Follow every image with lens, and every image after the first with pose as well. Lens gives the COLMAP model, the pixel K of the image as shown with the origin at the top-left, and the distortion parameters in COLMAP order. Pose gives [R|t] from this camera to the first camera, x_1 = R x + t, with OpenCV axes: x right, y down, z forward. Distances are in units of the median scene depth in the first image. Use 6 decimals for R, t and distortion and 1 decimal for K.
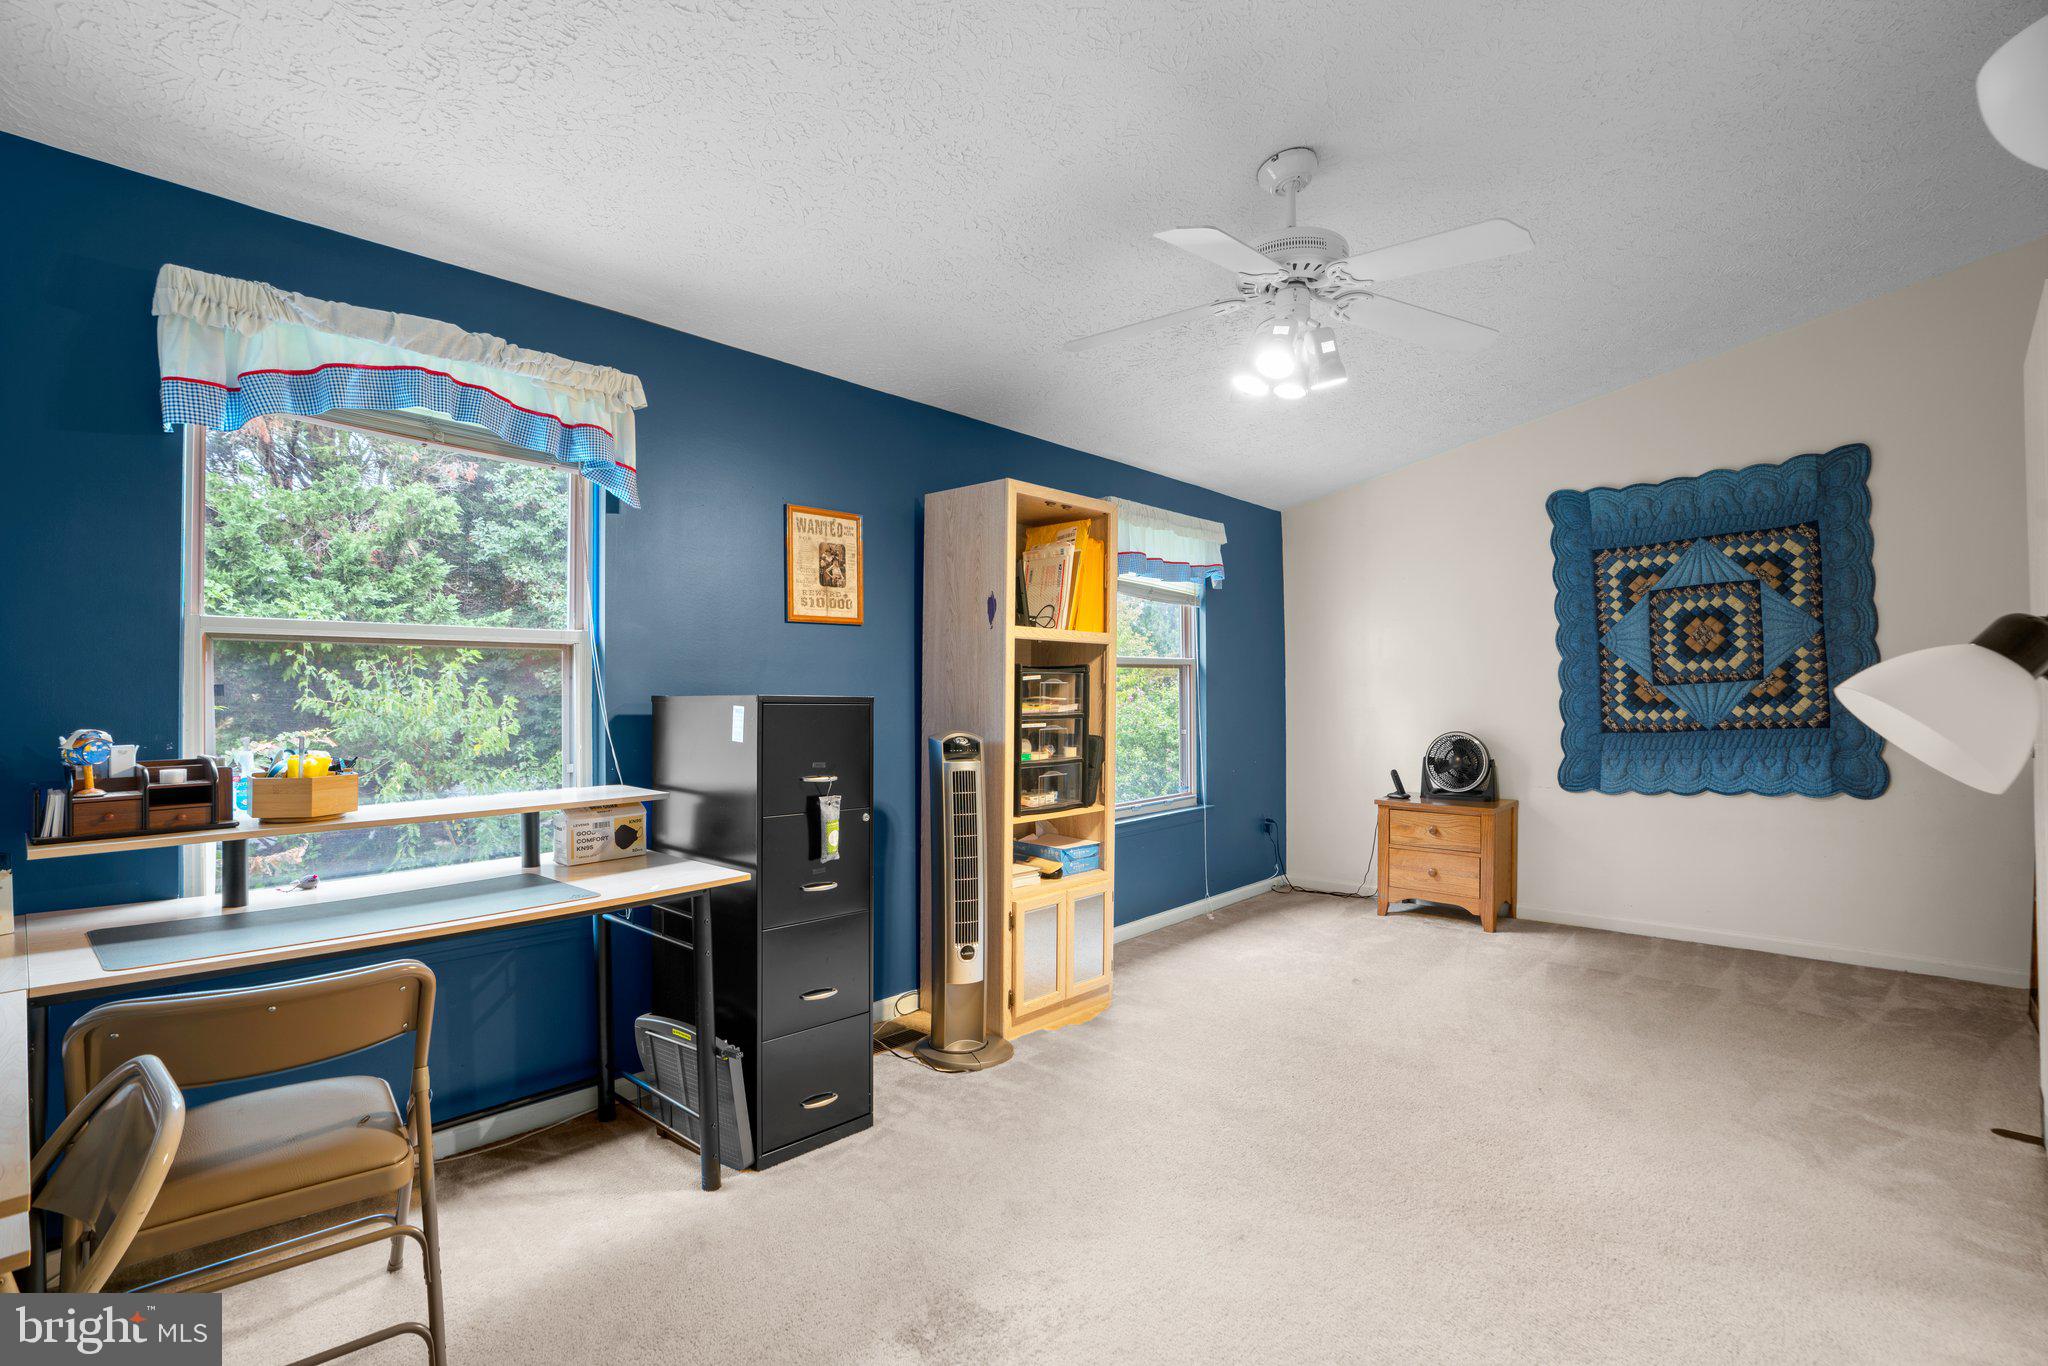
lens RADIAL K [[953.2, 0, 1033.1], [0, 953.2, 677.0], [0, 0, 1]] dist [-0.049909, 0.025380]
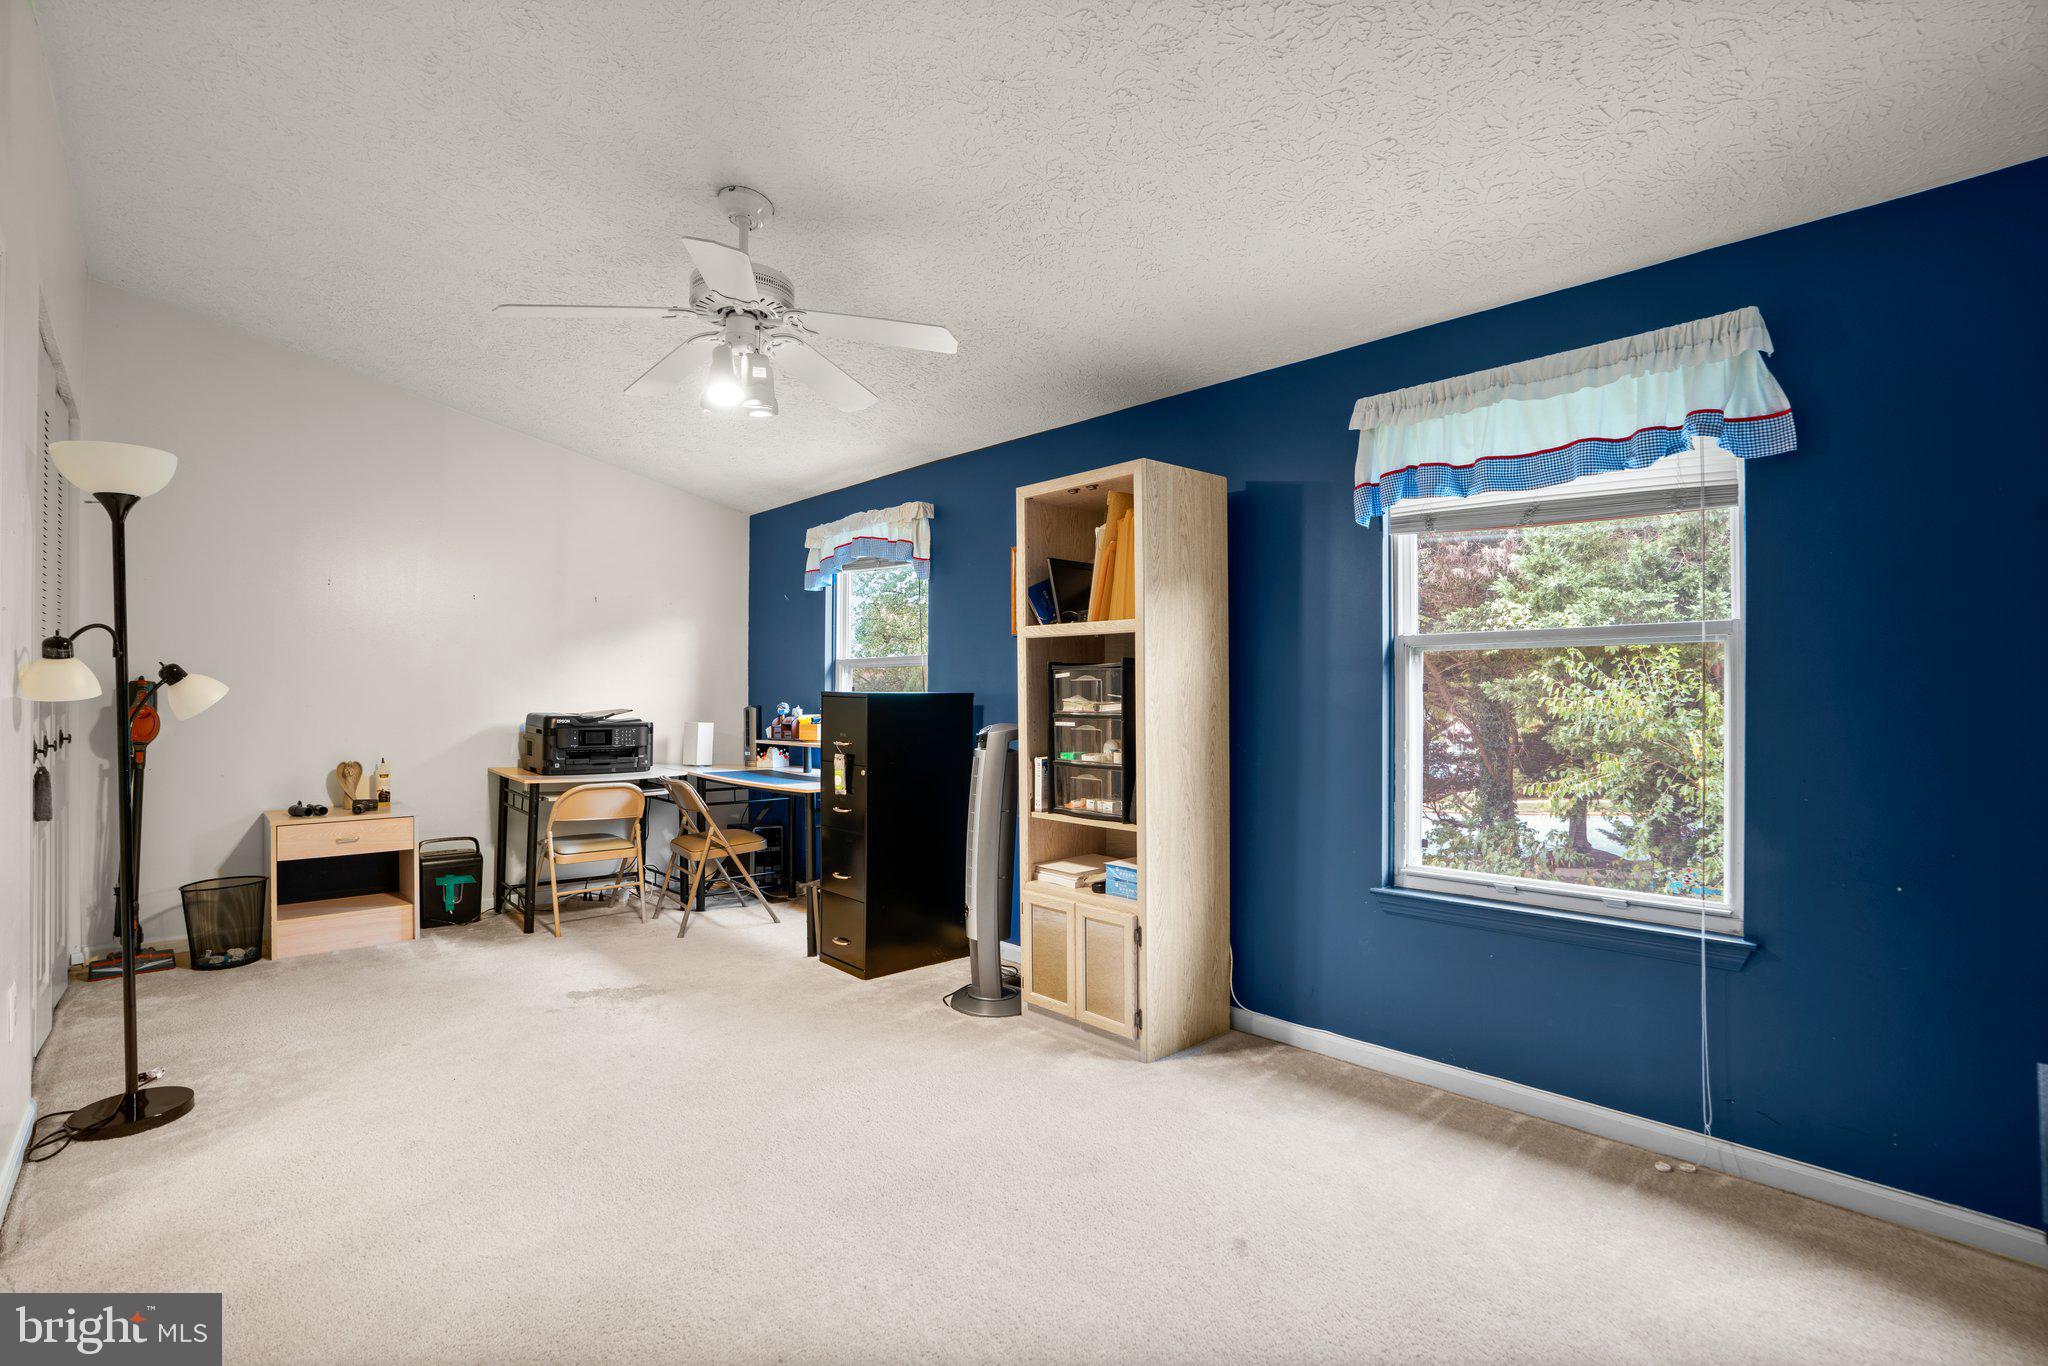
lens RADIAL K [[960.3, 0, 1010.6], [0, 960.3, 691.9], [0, 0, 1]] dist [-0.069861, 0.027662]
pose [[-0.098067, -0.005803, -0.995163, 1.009271], [0.006263, 0.999960, -0.006448, 0.024605], [0.995160, -0.006866, -0.098027, 1.066905]]
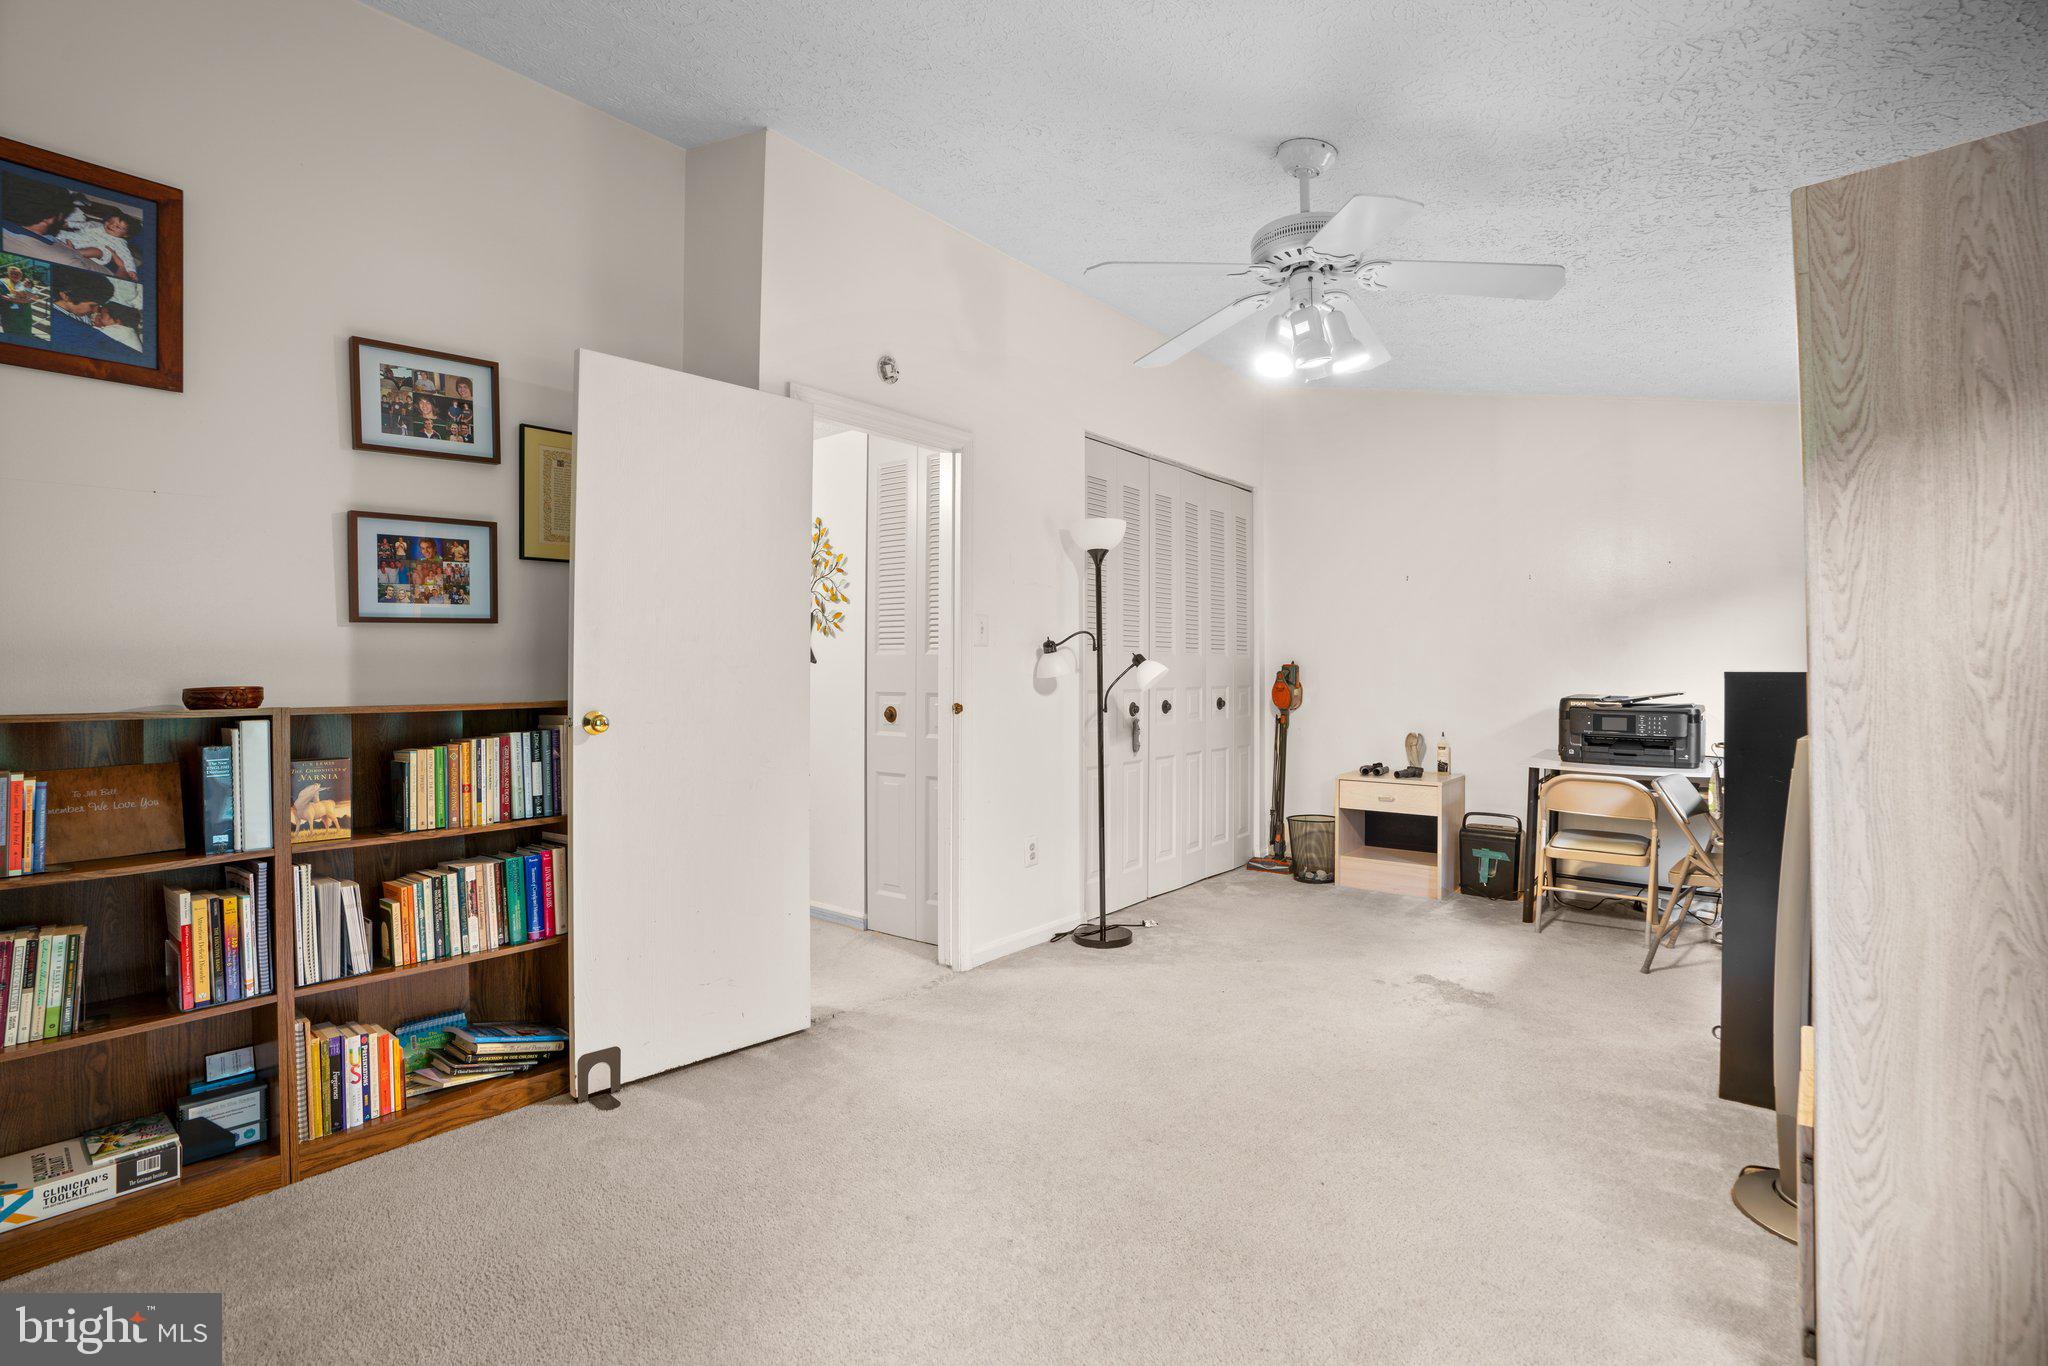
lens RADIAL K [[953.2, 0, 1033.1], [0, 953.2, 677.0], [0, 0, 1]] dist [-0.049909, 0.025380]
pose [[-0.999002, -0.003215, -0.044559, 0.469742], [-0.003077, 0.999990, -0.003155, 0.024950], [0.044568, -0.003015, -0.999002, 1.514967]]
